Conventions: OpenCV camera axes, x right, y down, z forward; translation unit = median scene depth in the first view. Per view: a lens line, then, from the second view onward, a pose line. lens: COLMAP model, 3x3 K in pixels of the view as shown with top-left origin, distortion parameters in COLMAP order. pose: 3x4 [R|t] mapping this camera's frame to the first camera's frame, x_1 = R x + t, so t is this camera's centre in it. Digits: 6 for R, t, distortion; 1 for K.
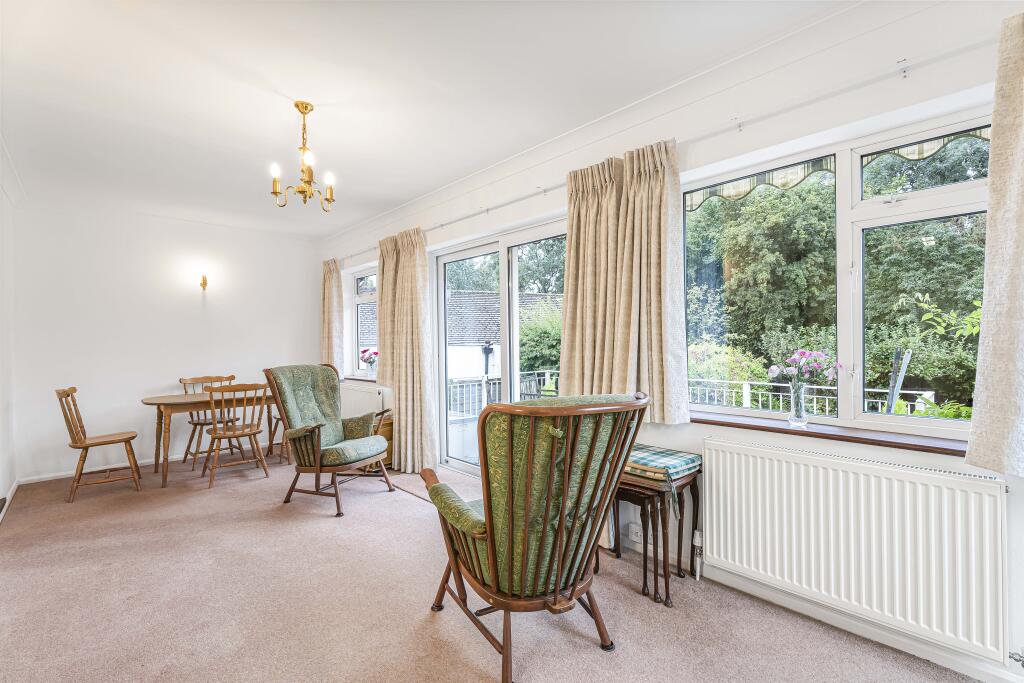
lens RADIAL K [[460.5, 0, 513.0], [0, 460.5, 338.9], [0, 0, 1]] dist [0.000502, 0.000155]
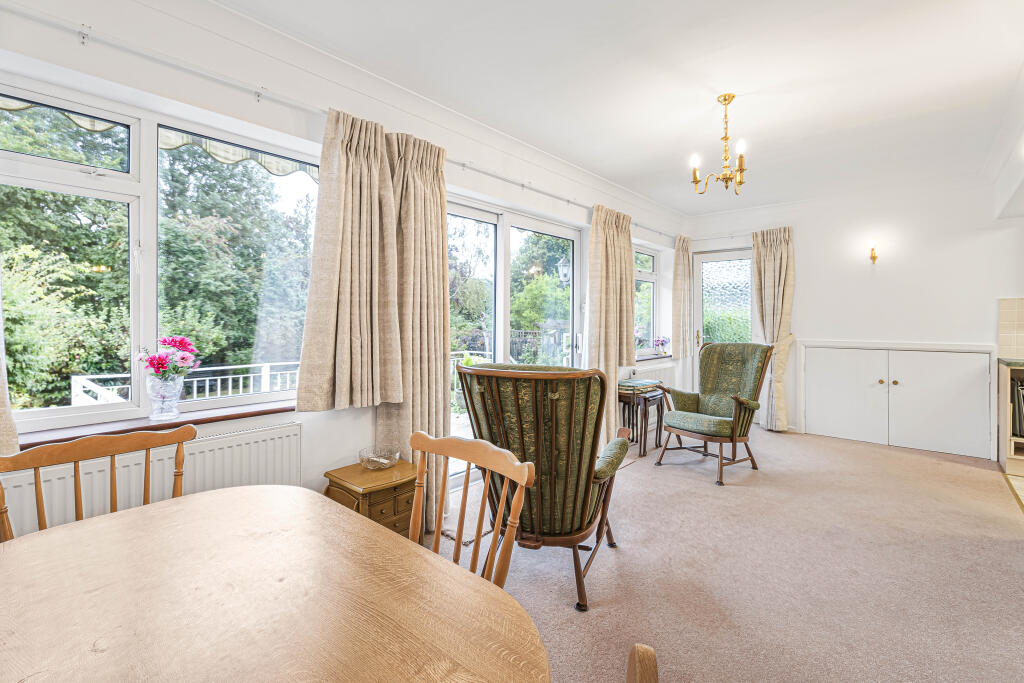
lens RADIAL K [[462.1, 0, 512.2], [0, 462.1, 329.9], [0, 0, 1]] dist [0.001815, 0.000645]
pose [[-0.100153, -0.008765, 0.994933, -0.228237], [-0.006440, 0.999946, 0.008161, 0.003651], [-0.994951, -0.005590, -0.100204, 0.248659]]
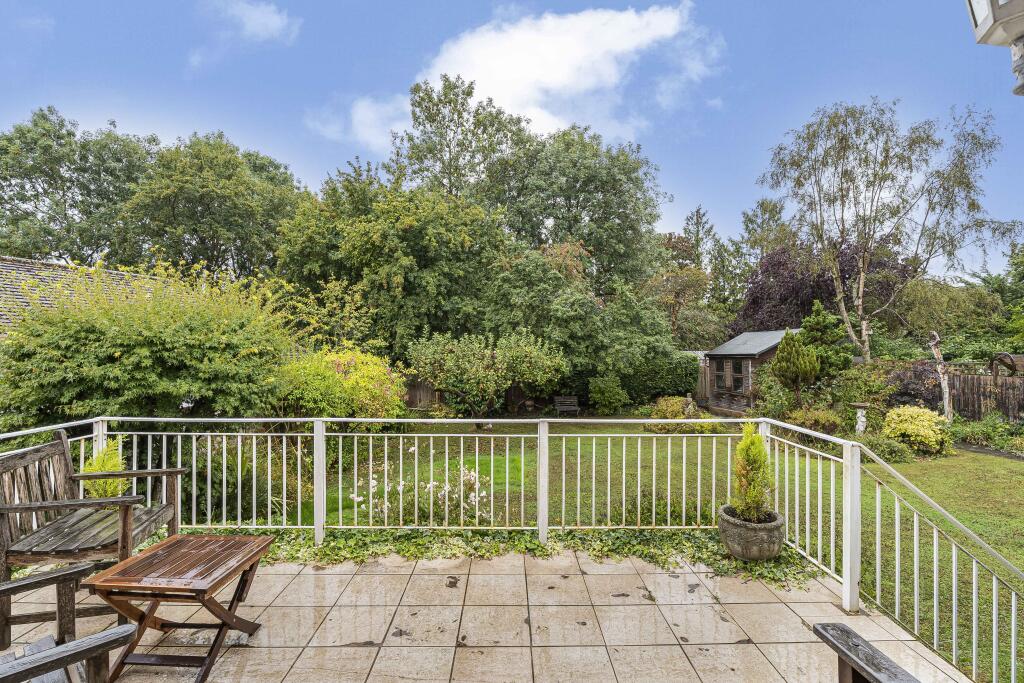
lens RADIAL K [[470.5, 0, 512.0], [0, 470.5, 341.5], [0, 0, 1]] dist [-0.011331, -0.000067]
pose [[0.682566, 0.017620, 0.730611, 0.008257], [-0.010793, 0.999843, -0.014030, -0.000127], [-0.730744, 0.001691, 0.682649, 0.188484]]
